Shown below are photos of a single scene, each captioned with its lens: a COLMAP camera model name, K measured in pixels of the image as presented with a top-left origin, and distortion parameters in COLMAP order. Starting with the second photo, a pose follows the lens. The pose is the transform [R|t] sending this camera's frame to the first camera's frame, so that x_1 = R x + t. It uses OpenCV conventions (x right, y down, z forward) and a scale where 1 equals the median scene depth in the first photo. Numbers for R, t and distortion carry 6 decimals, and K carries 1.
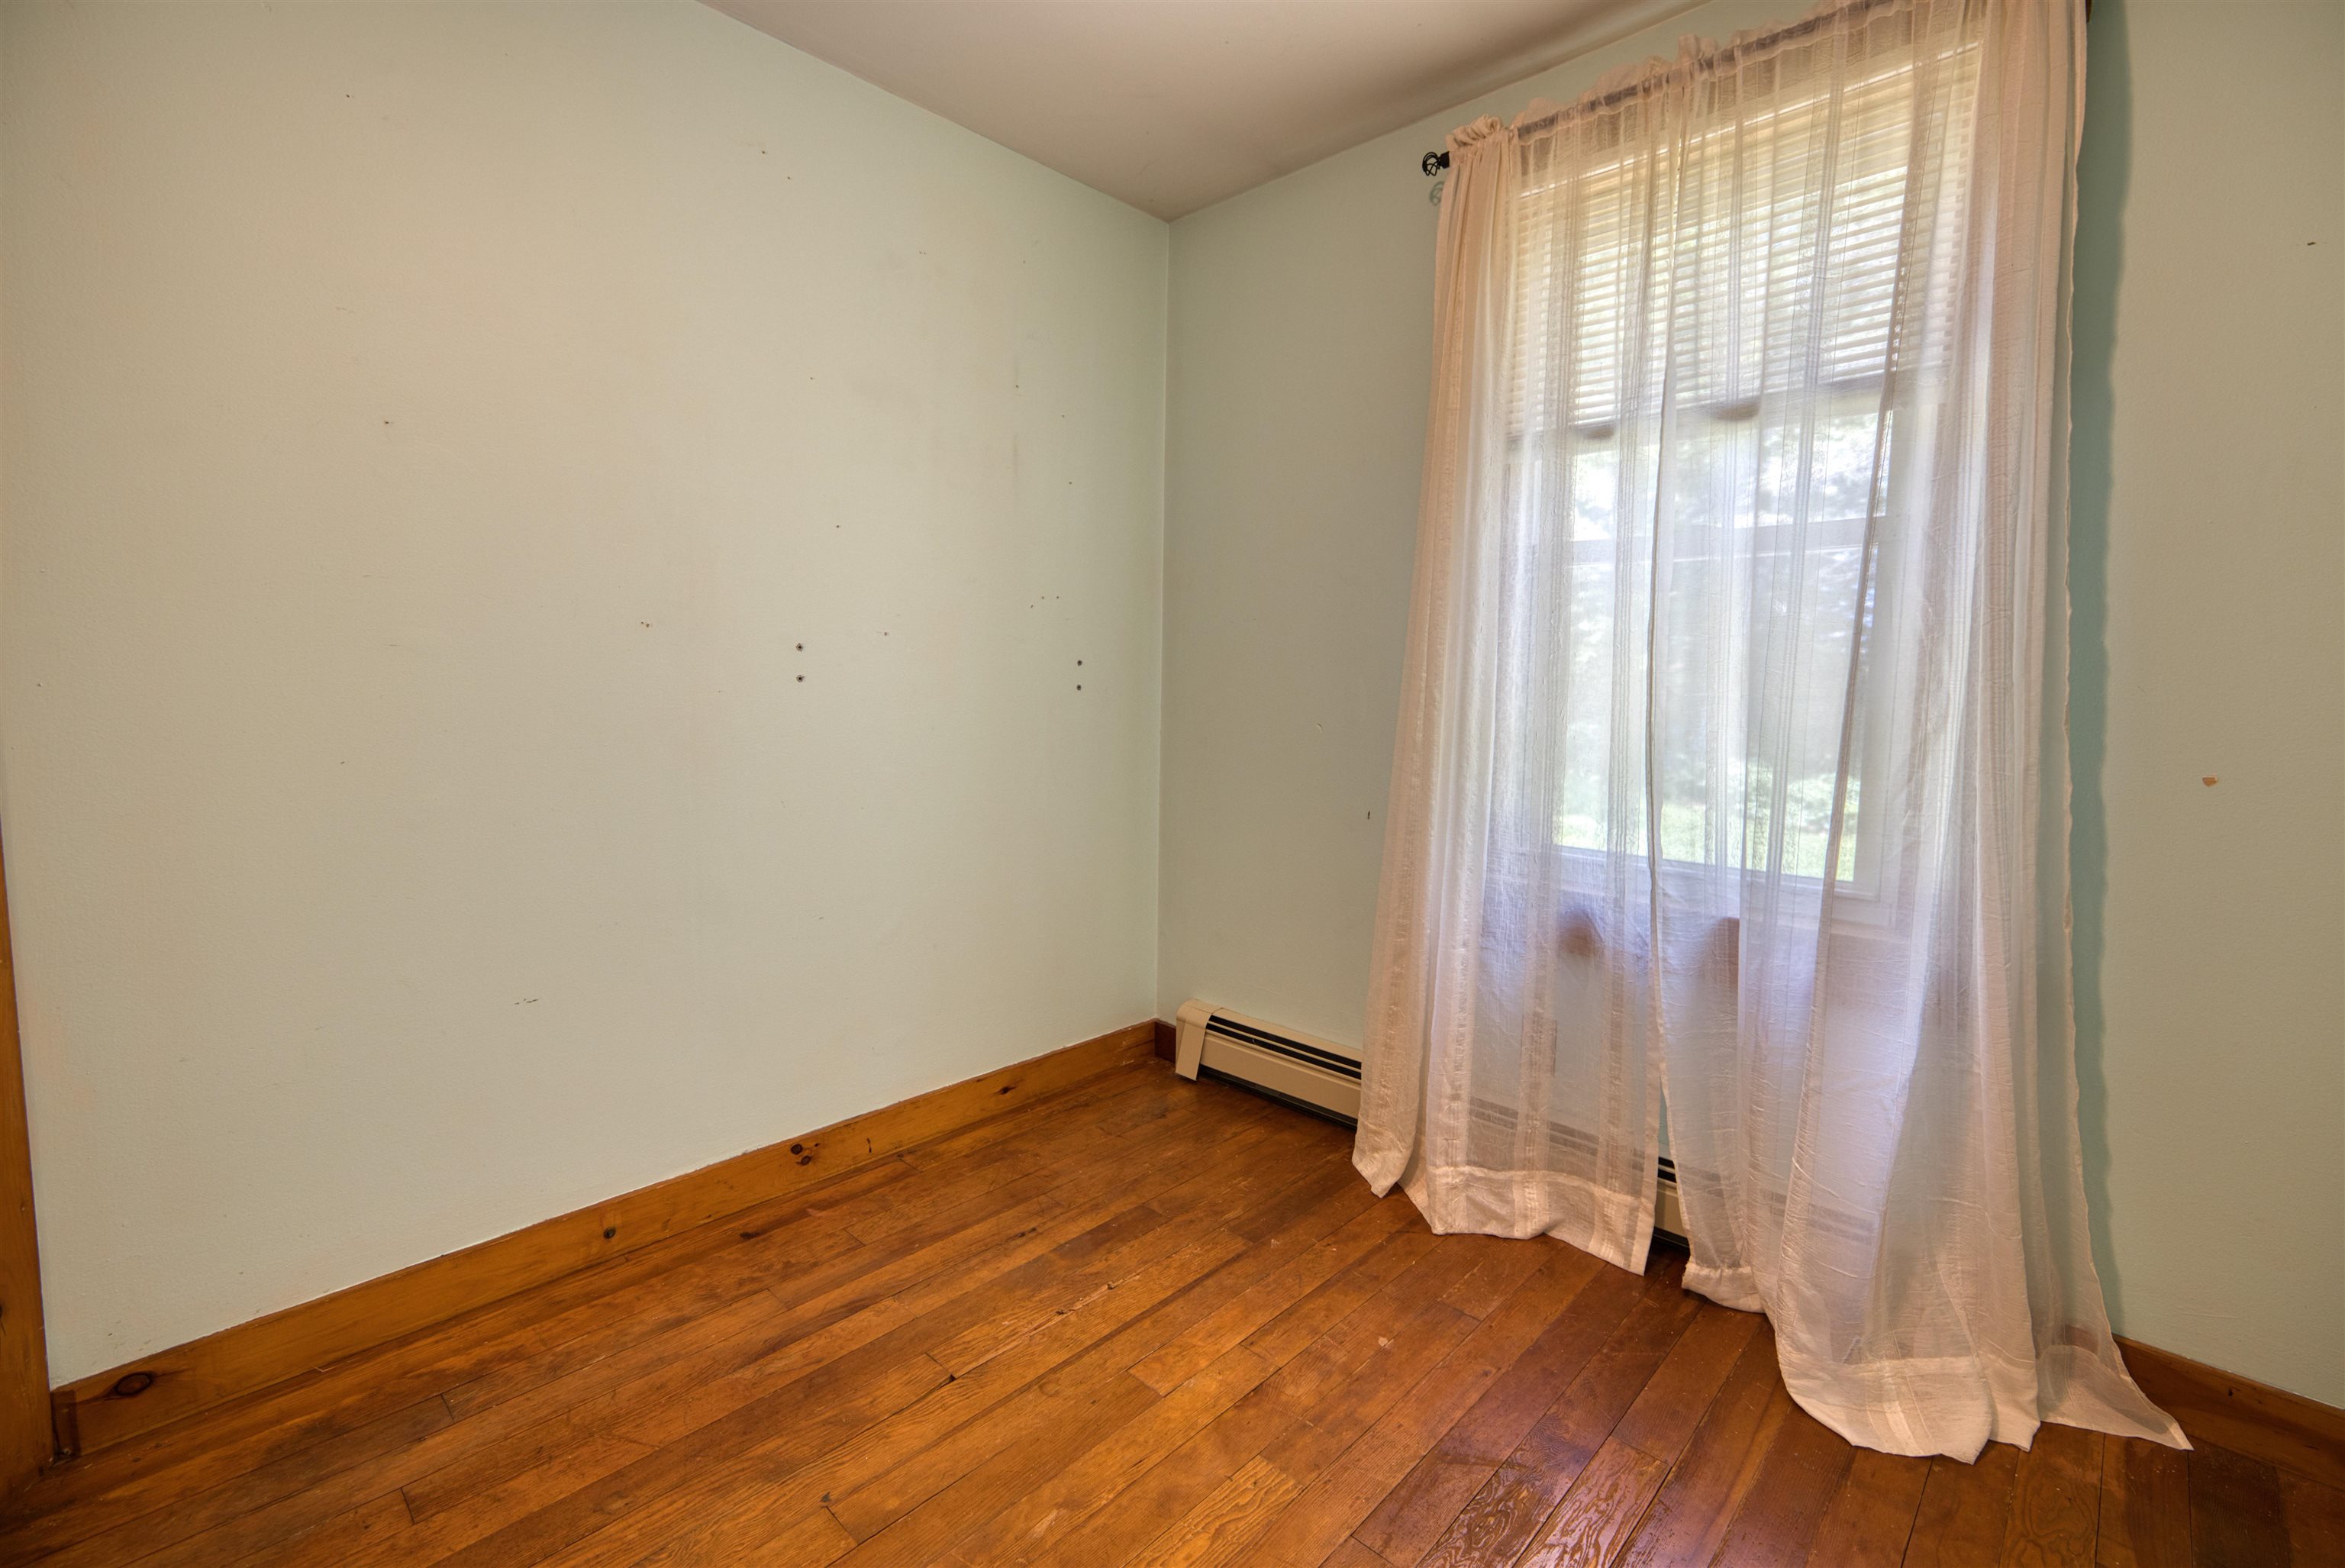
lens RADIAL K [[1026.9, 0, 1168.6], [0, 1026.9, 765.4], [0, 0, 1]] dist [0.001601, 0.000368]
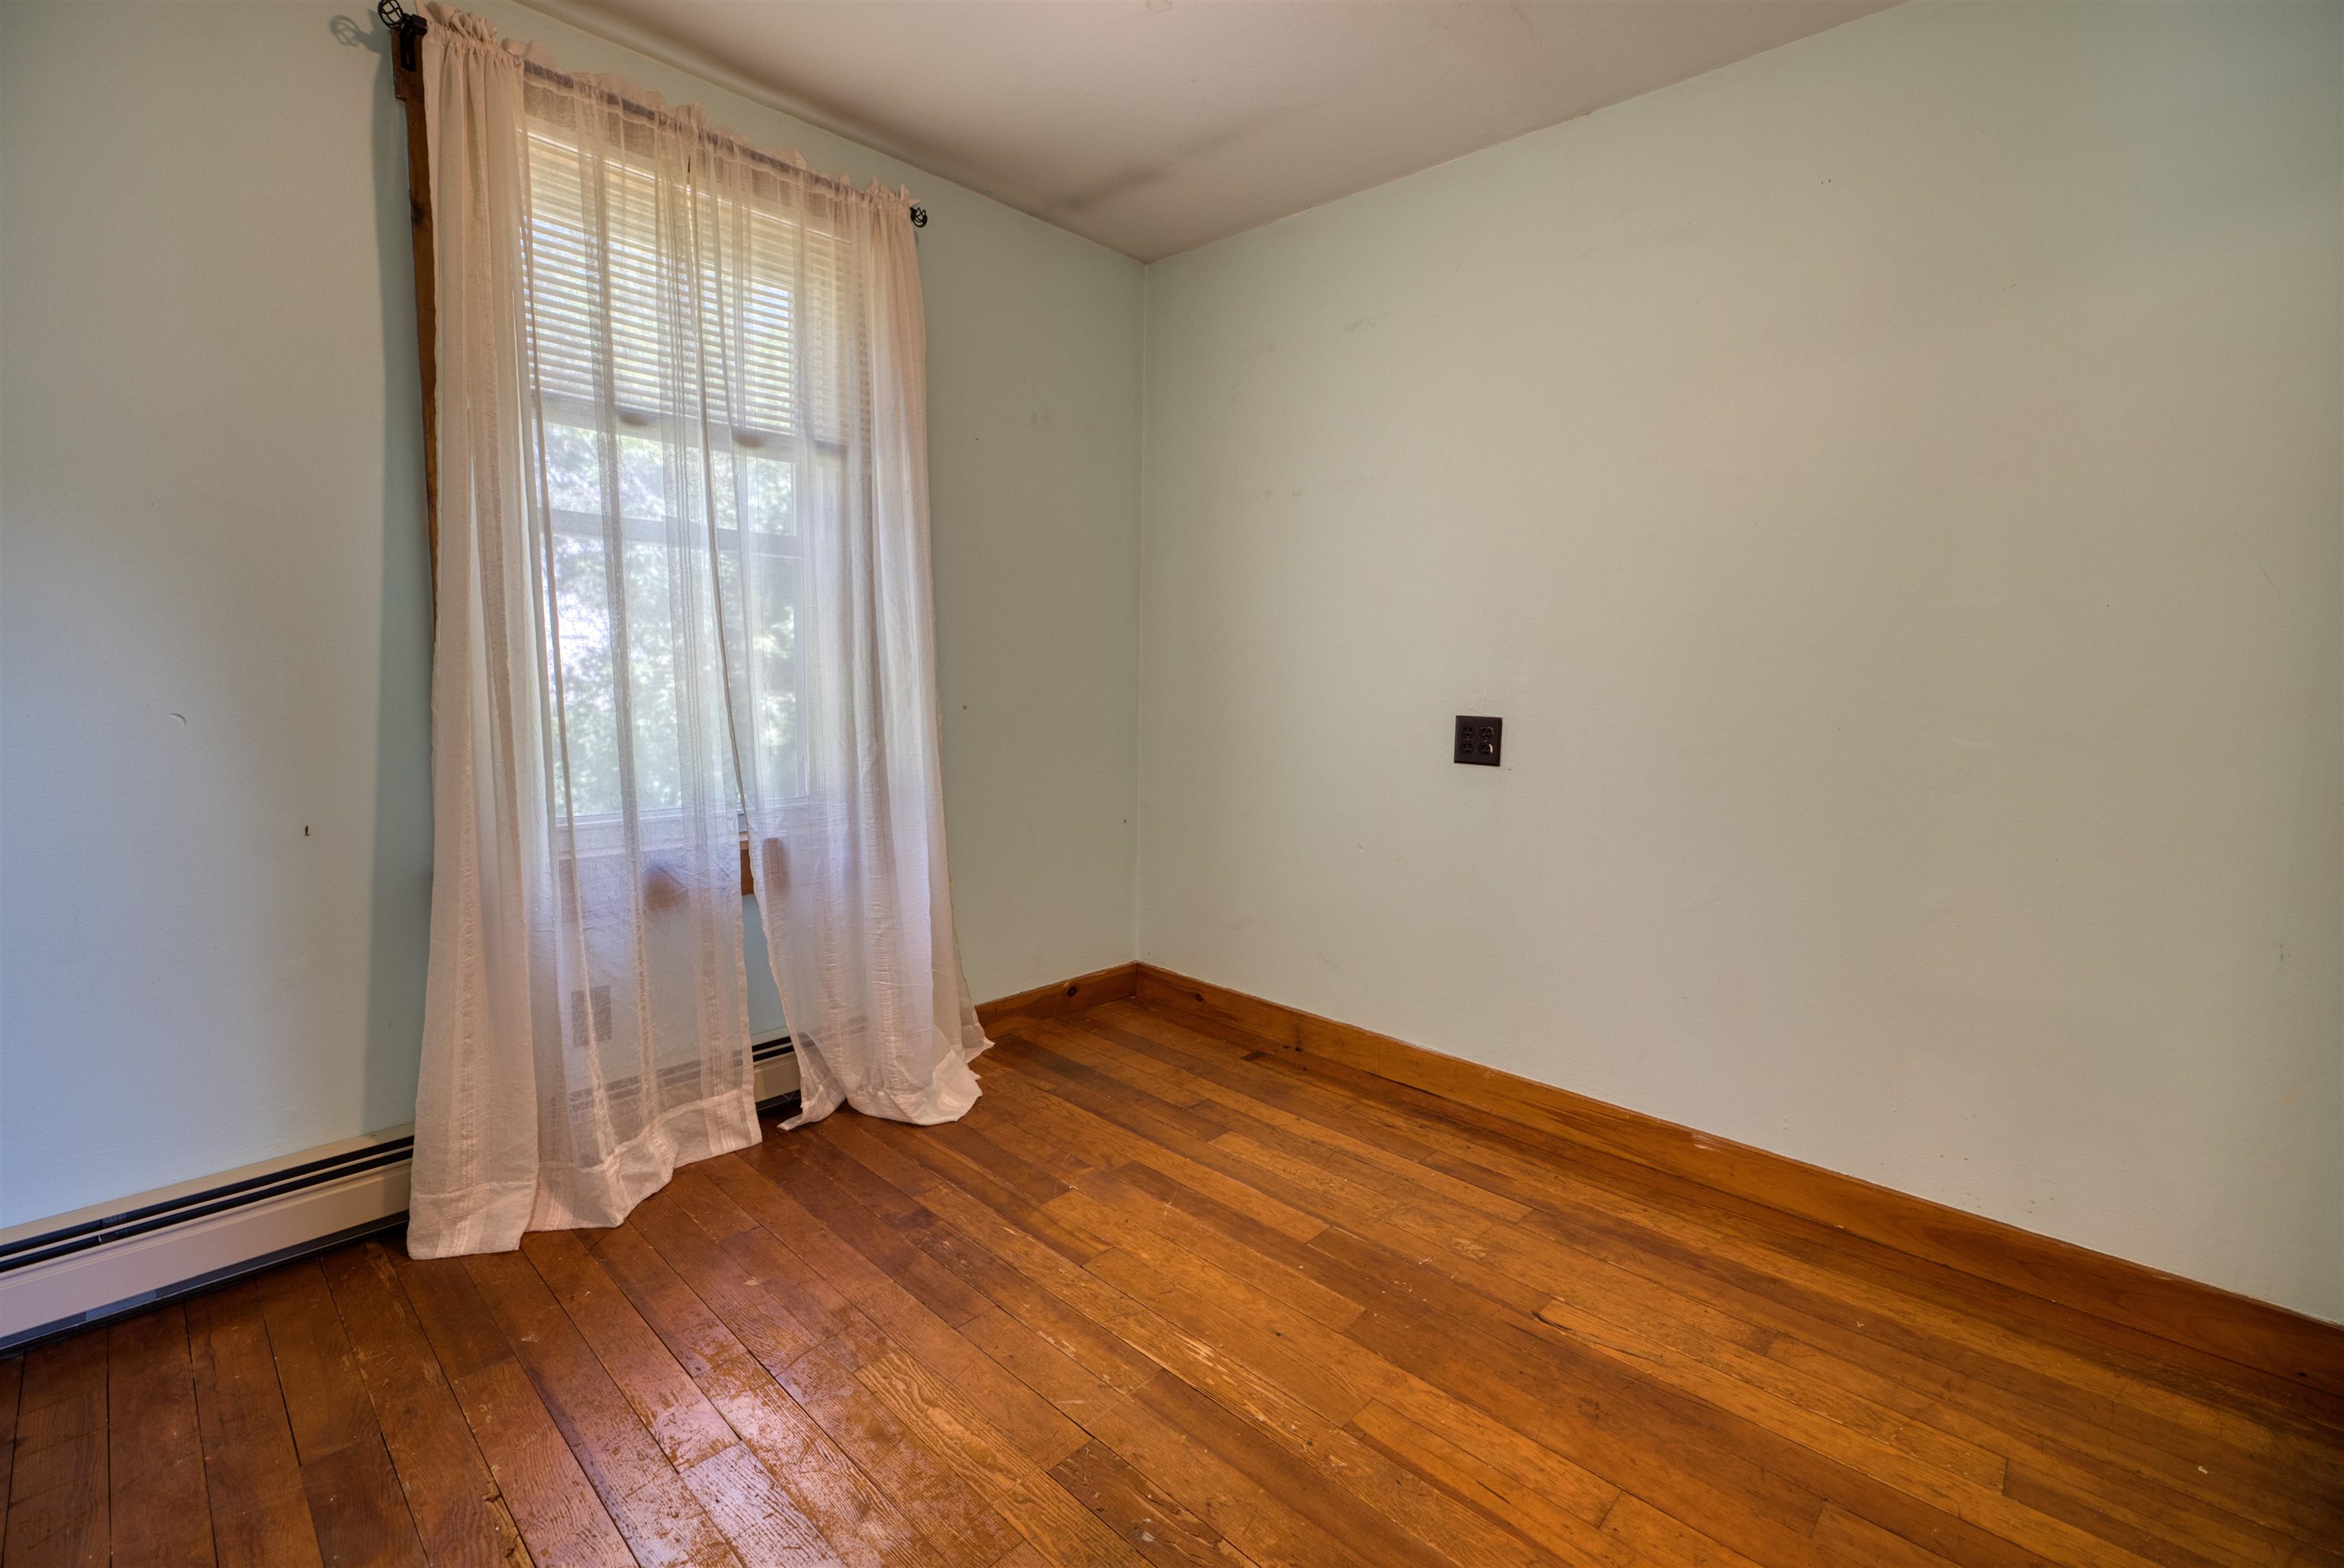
lens RADIAL K [[1010.6, 0, 1172.0], [0, 1010.6, 784.0], [0, 0, 1]] dist [-0.000164, 0.000138]
pose [[-0.009982, -0.120698, 0.992639, -0.665486], [0.079295, 0.989467, 0.121110, -0.030701], [-0.996801, 0.079920, -0.000306, 0.465221]]
